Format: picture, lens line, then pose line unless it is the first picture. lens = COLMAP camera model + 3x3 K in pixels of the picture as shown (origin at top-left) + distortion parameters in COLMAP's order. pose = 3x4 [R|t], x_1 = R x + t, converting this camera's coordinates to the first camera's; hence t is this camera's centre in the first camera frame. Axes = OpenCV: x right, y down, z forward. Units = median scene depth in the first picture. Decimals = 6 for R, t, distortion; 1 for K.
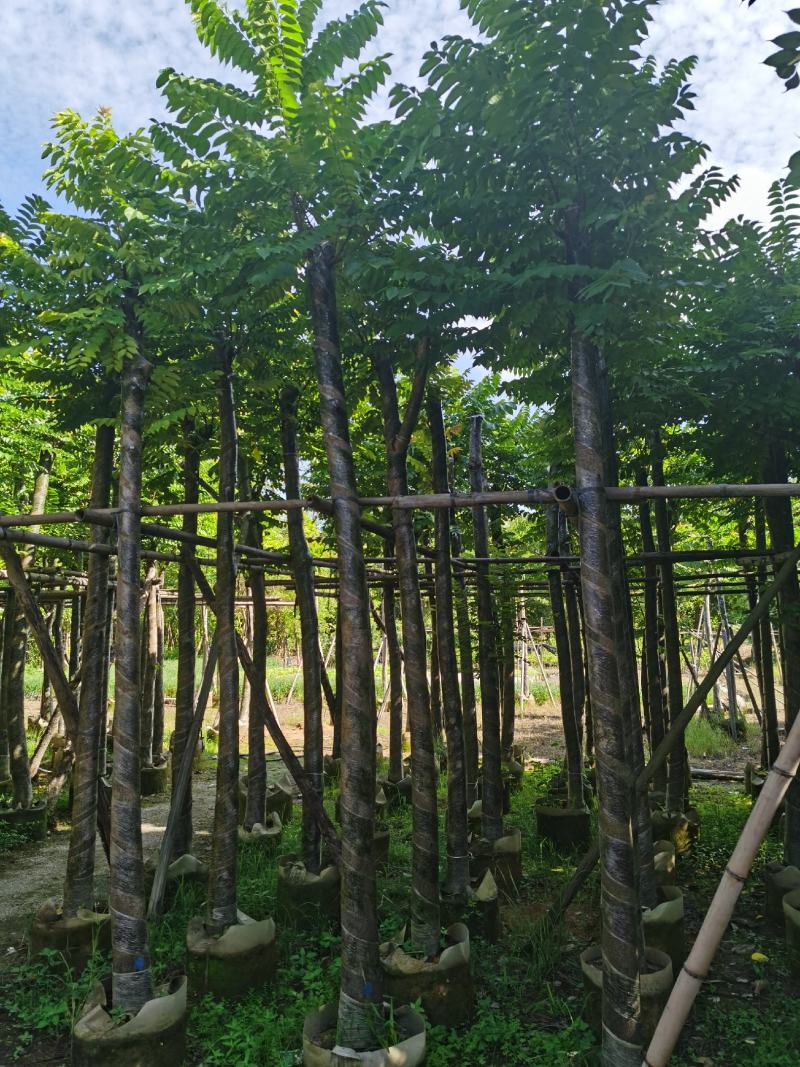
lens RADIAL K [[848.8, 0, 400.0], [0, 848.8, 533.5], [0, 0, 1]] dist [0.075123, -0.103967]
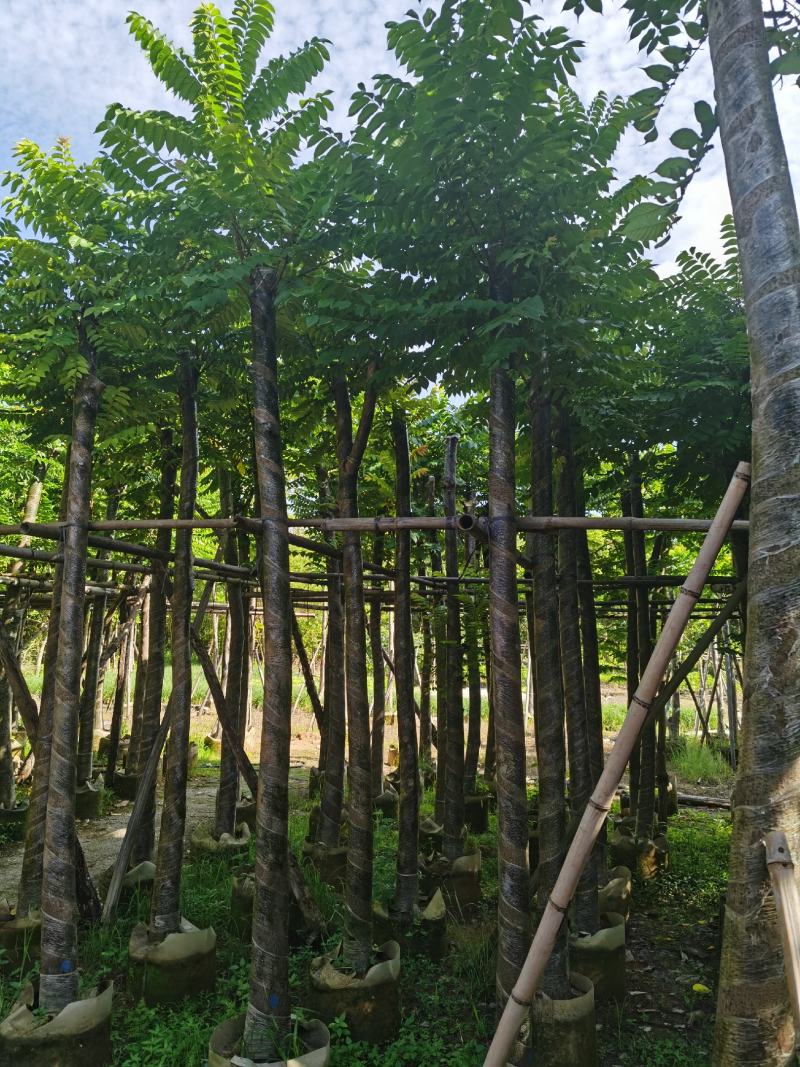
lens RADIAL K [[852.4, 0, 400.0], [0, 852.4, 533.5], [0, 0, 1]] dist [0.064827, -0.090370]
pose [[0.998964, 0.026863, -0.036726, 0.114474], [-0.027336, 0.999549, -0.012441, -0.014612], [0.036376, 0.013432, 0.999248, -0.021409]]
